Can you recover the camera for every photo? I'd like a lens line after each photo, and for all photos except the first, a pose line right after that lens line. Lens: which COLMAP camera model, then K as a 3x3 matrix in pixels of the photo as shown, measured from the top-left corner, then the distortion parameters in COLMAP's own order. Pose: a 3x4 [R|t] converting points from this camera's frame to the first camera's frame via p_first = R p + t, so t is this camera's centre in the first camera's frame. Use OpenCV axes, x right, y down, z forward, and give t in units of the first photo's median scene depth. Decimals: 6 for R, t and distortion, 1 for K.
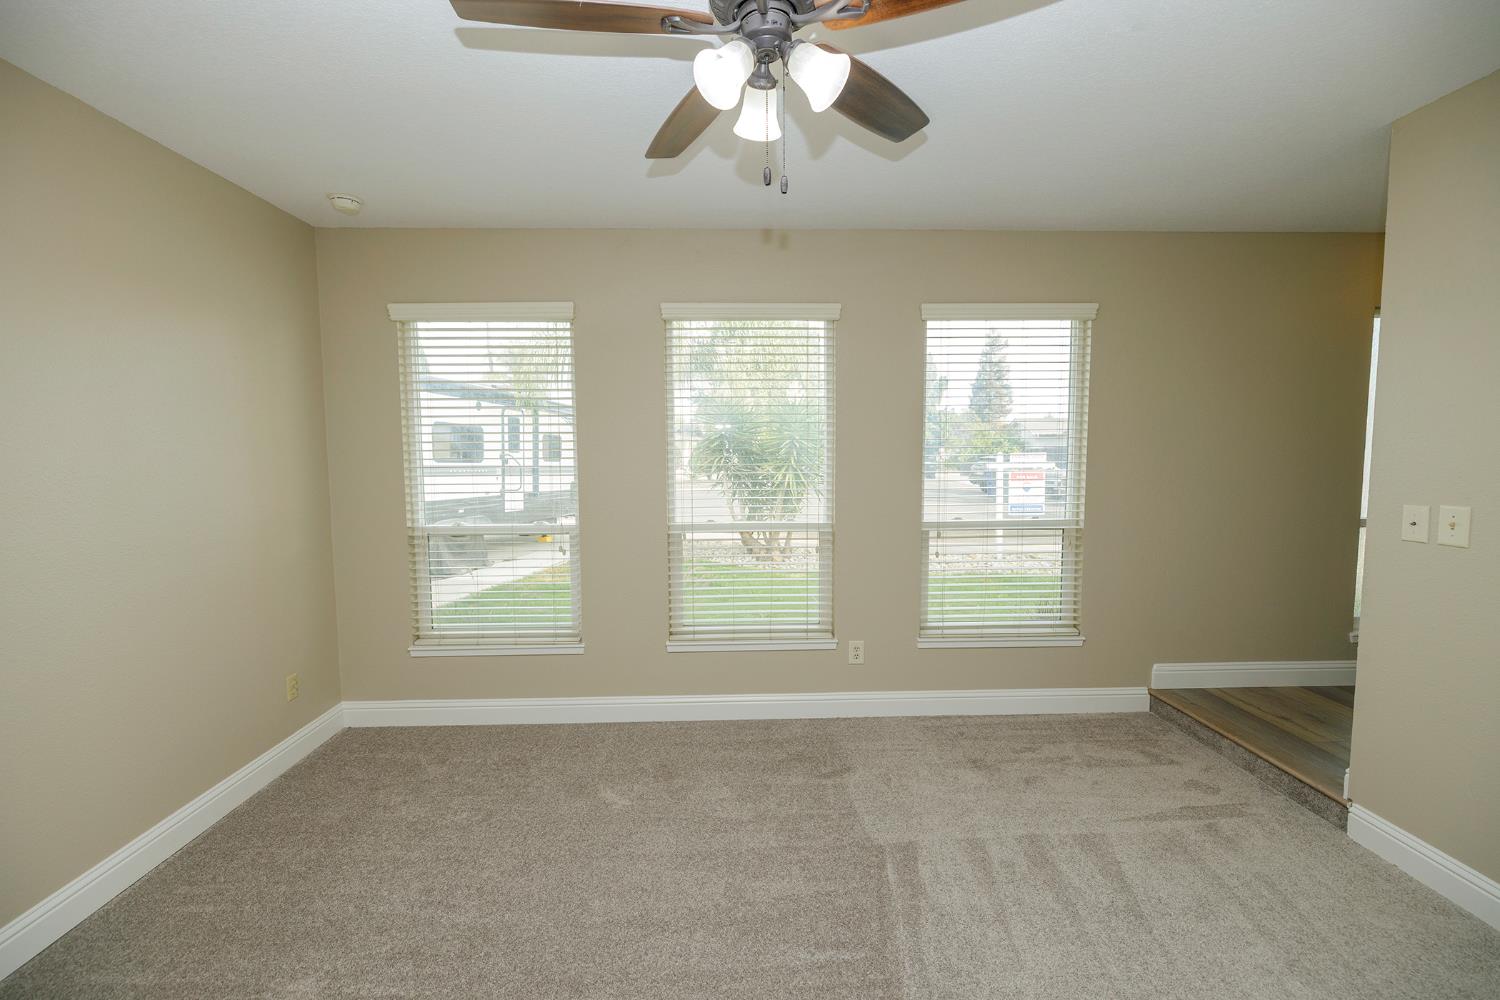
lens RADIAL K [[625.8, 0, 742.1], [0, 625.8, 494.7], [0, 0, 1]] dist [-0.000752, 0.000114]
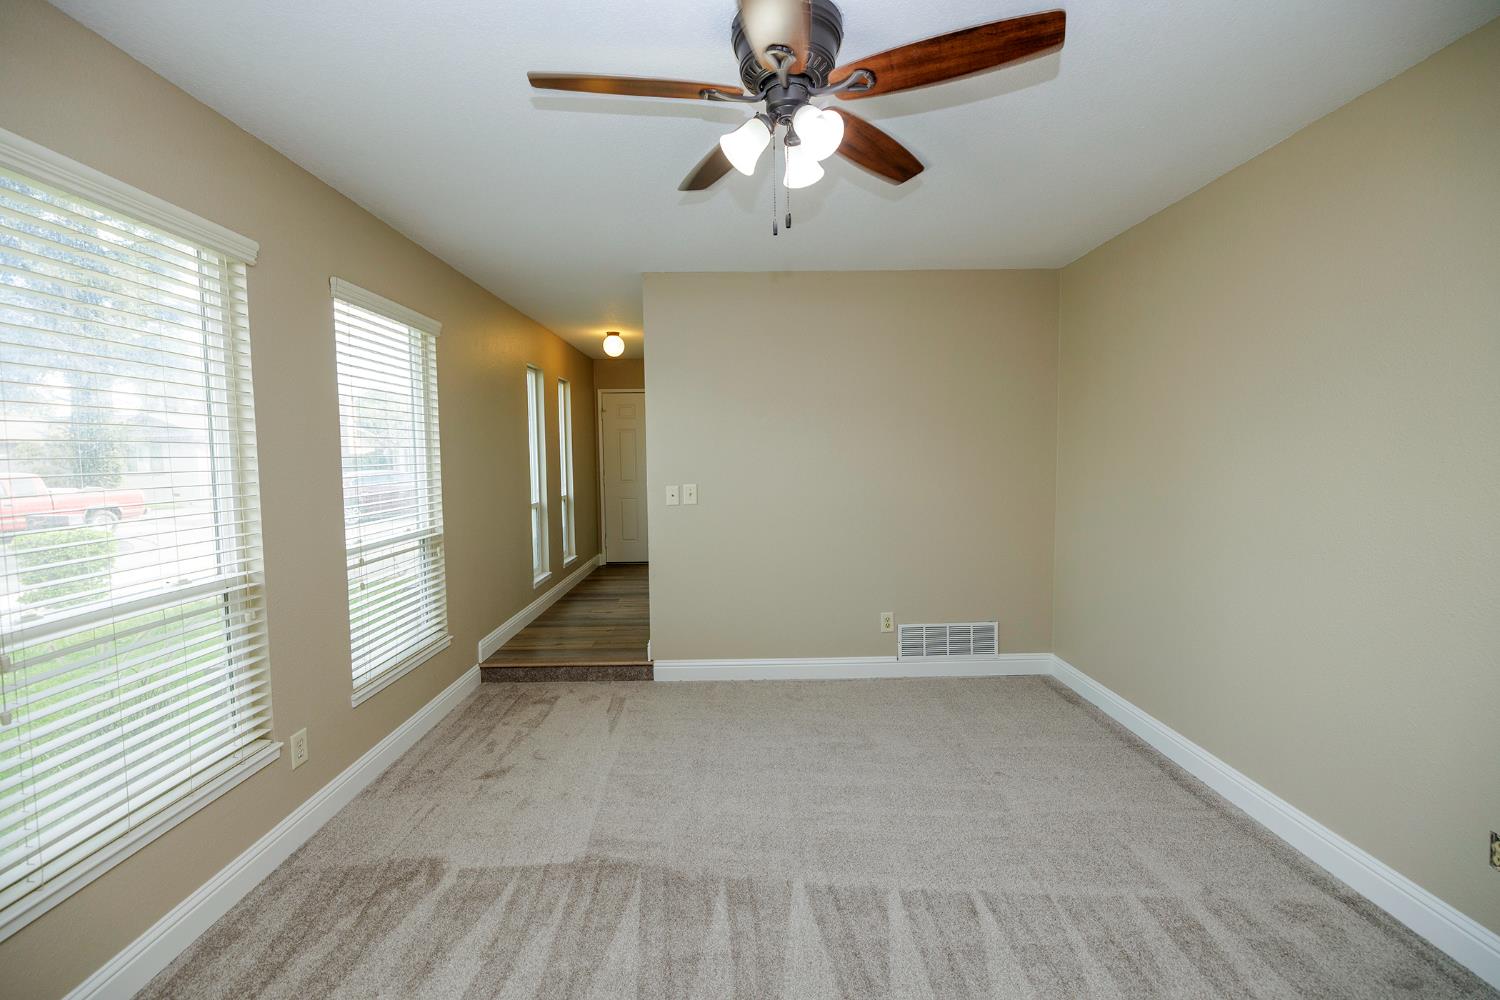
lens RADIAL K [[625.8, 0, 742.1], [0, 625.8, 494.7], [0, 0, 1]] dist [-0.000752, 0.000114]
pose [[0.030401, -0.064889, 0.997429, -0.557436], [0.084252, 0.994506, 0.062131, -0.039421], [-0.995981, 0.082147, 0.035701, 0.522001]]
